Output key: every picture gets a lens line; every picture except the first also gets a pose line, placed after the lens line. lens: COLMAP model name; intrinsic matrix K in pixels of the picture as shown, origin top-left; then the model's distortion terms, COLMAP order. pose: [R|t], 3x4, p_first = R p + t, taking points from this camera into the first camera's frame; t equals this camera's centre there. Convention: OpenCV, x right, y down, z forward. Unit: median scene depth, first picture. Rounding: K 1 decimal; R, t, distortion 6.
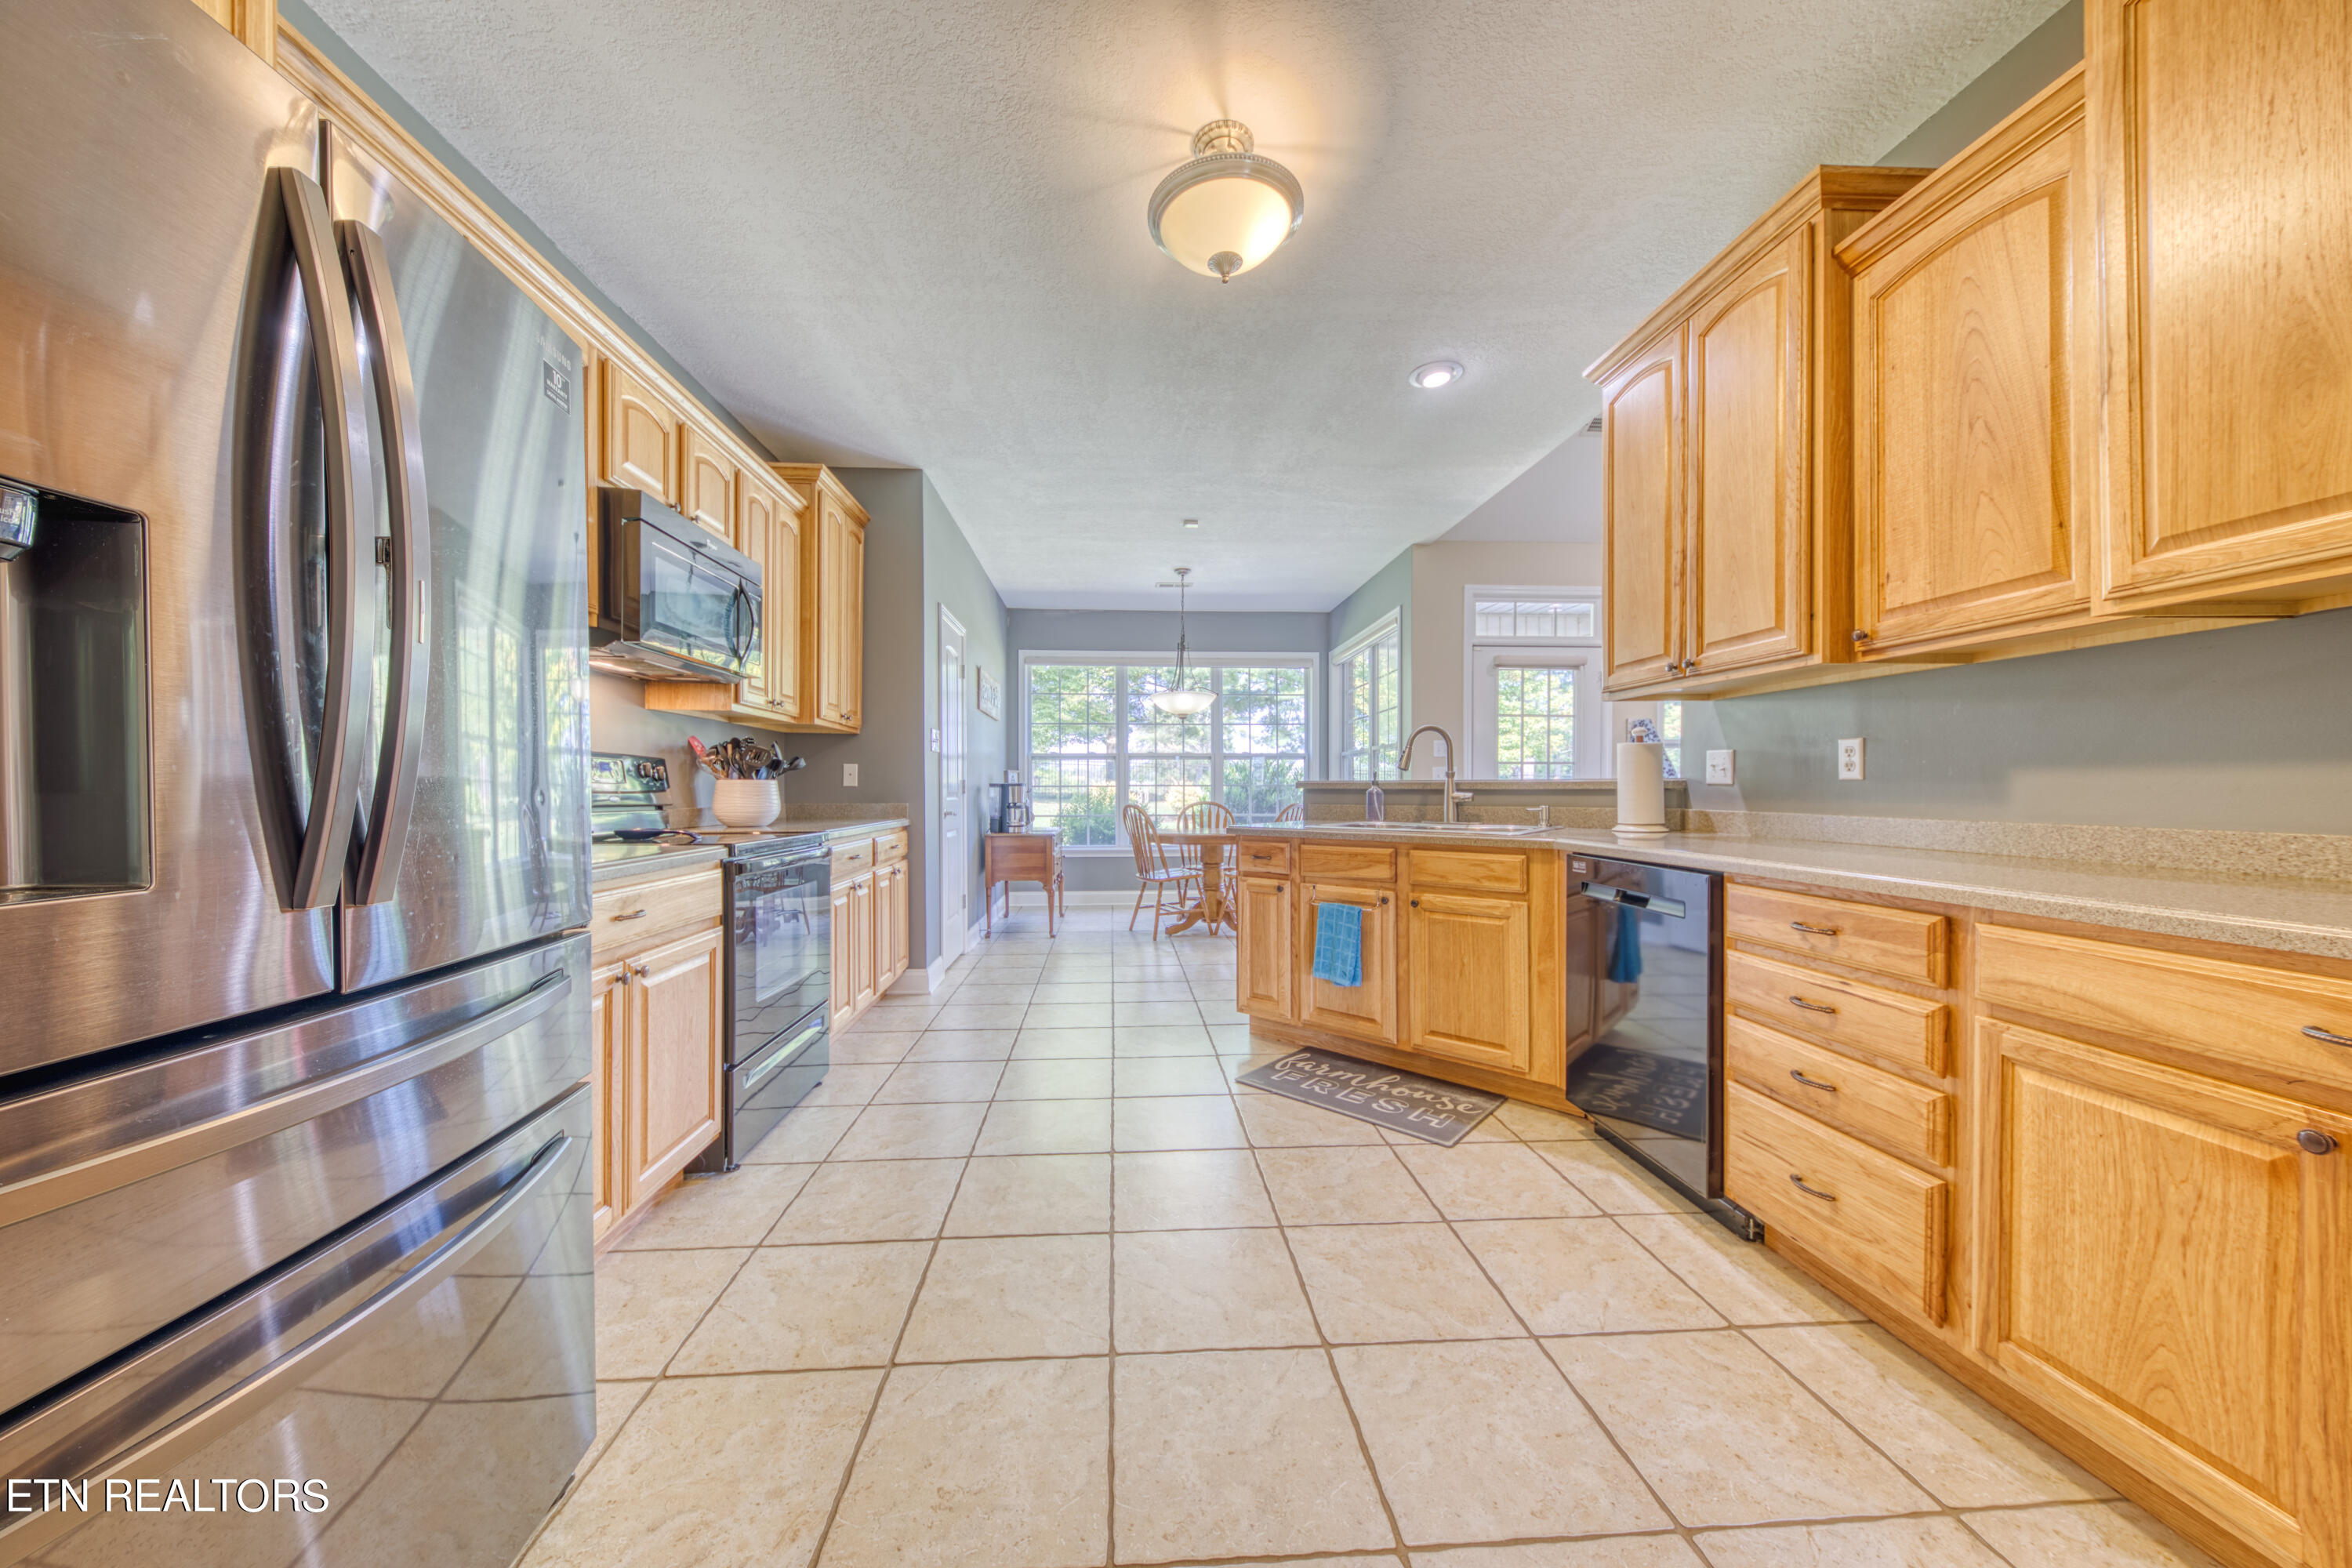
lens RADIAL K [[832.4, 0, 1171.7], [0, 832.4, 782.9], [0, 0, 1]] dist [0.004662, -0.003594]
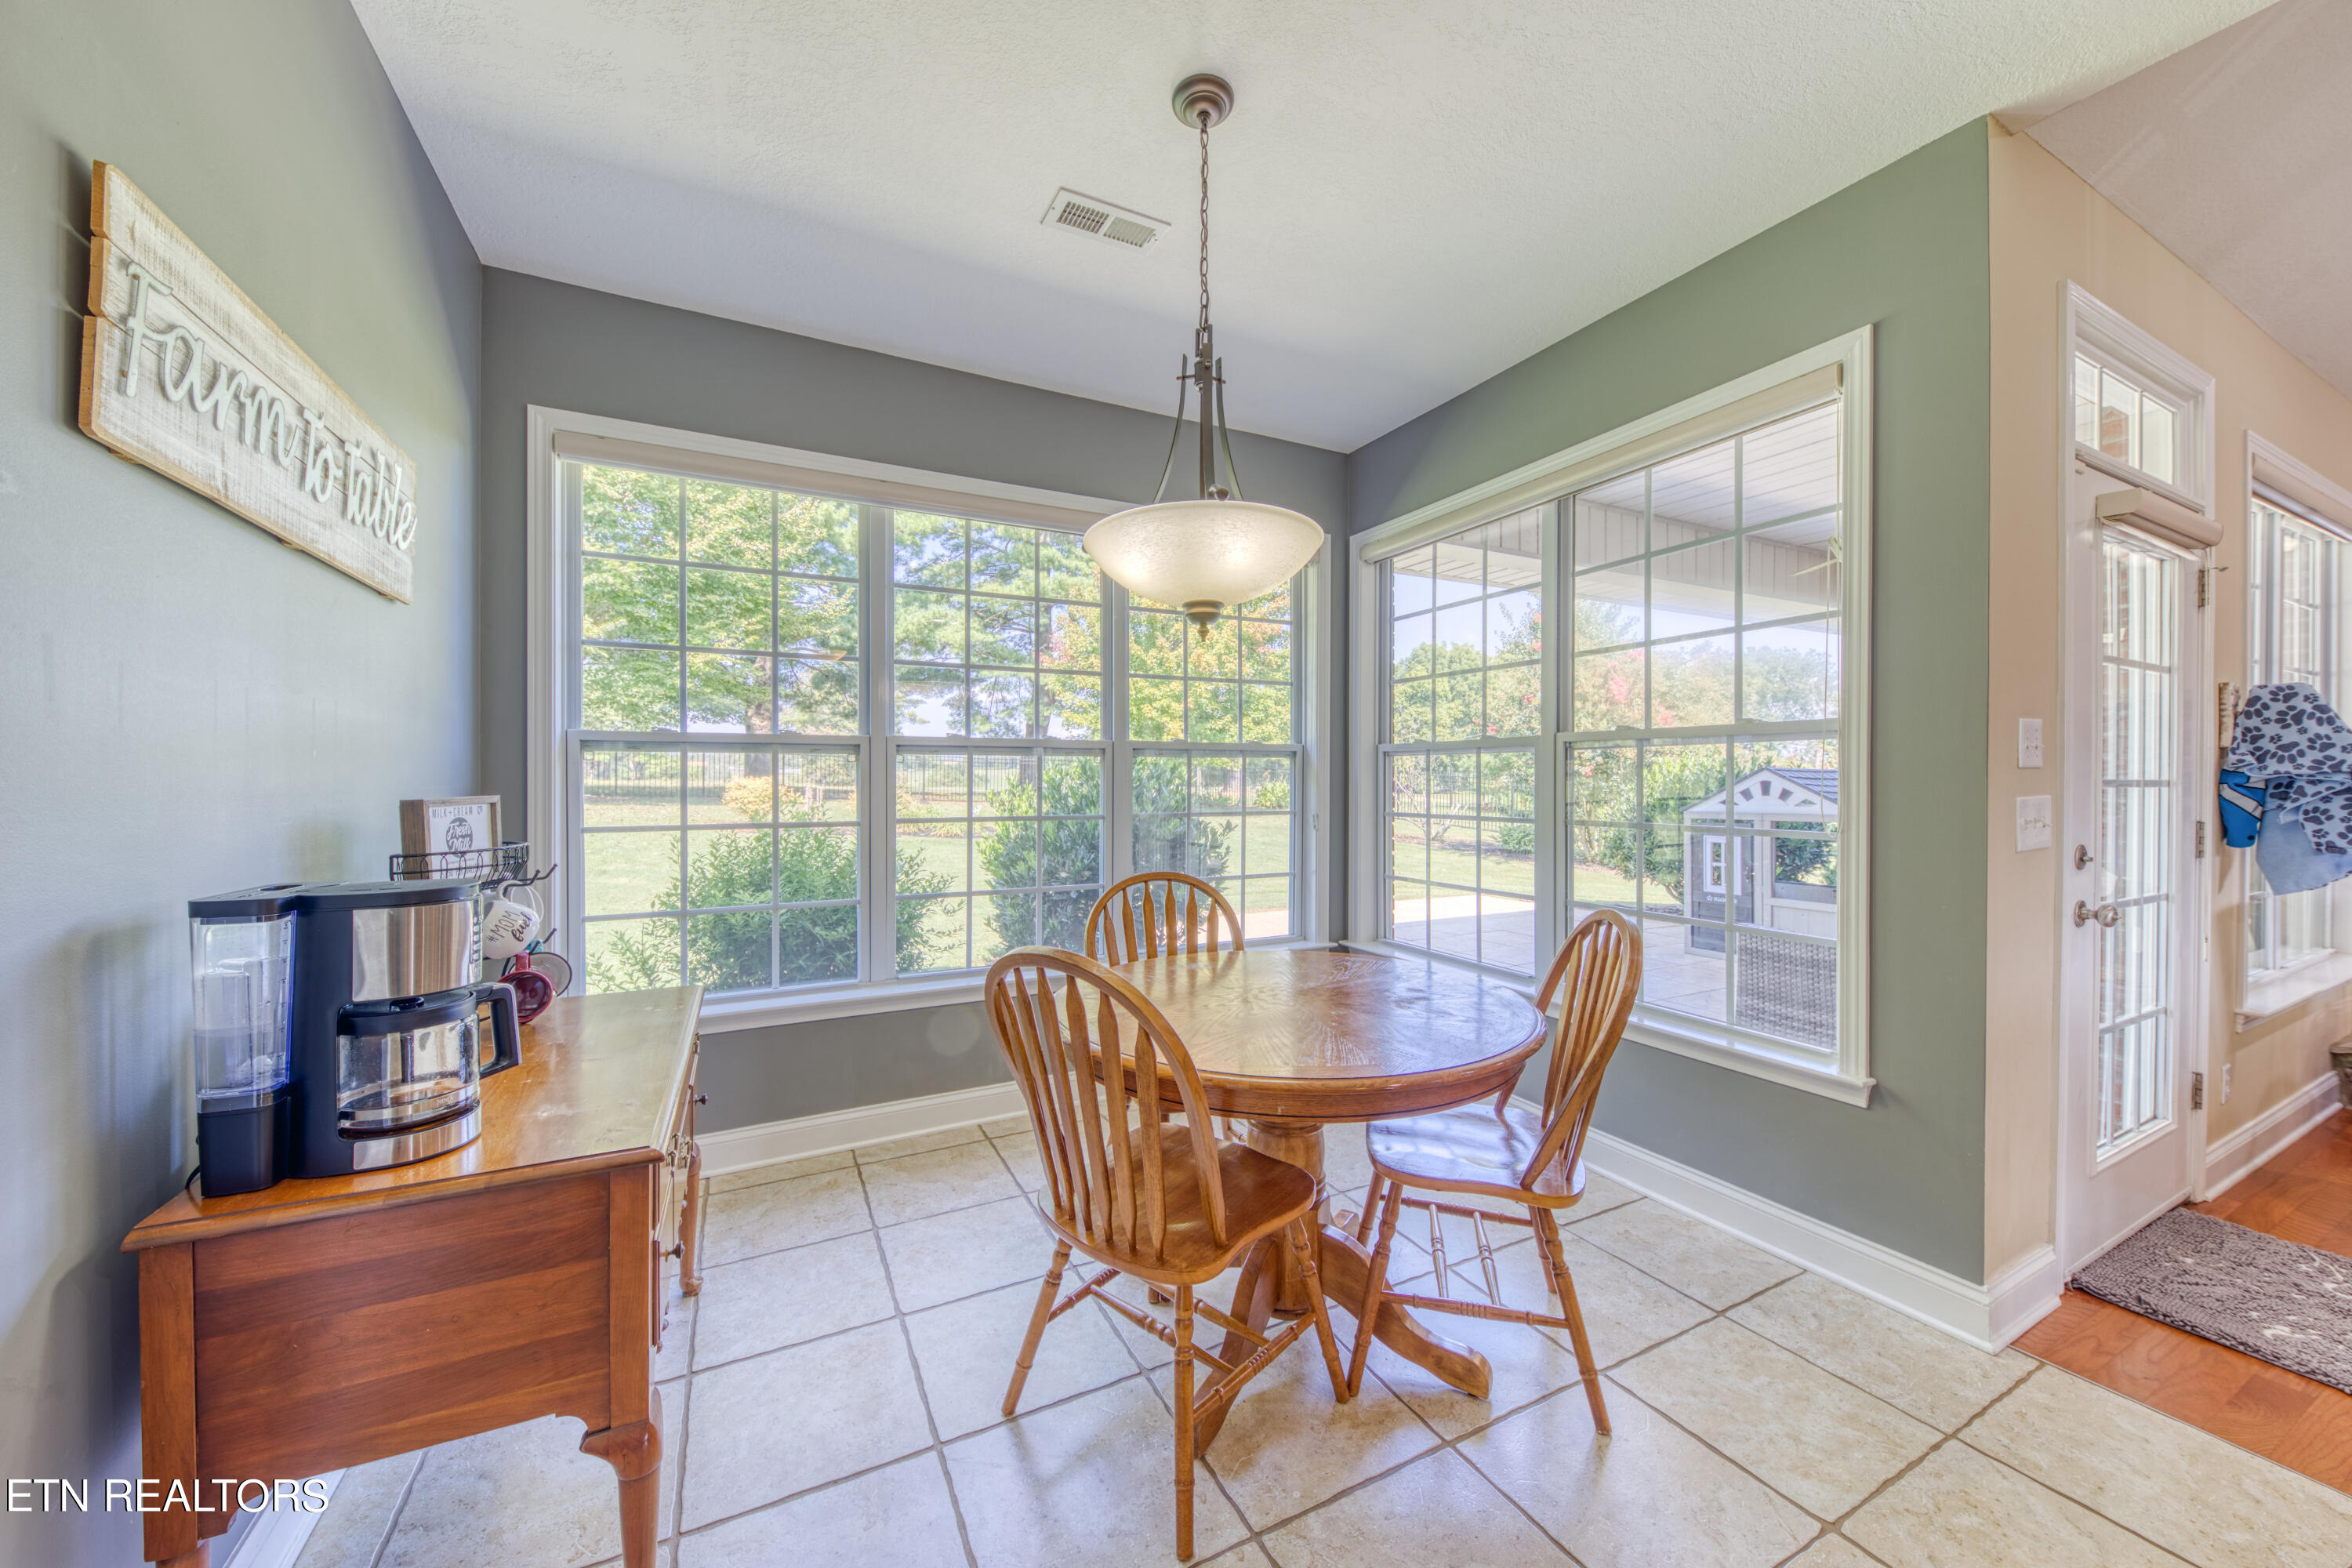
lens RADIAL K [[832.4, 0, 1183.8], [0, 832.4, 782.8], [0, 0, 1]] dist [0.004662, -0.003594]
pose [[0.919137, -0.000753, 0.393938, -0.081899], [0.001251, 0.999999, -0.001007, -0.019023], [-0.393937, 0.001419, 0.919136, 0.620966]]
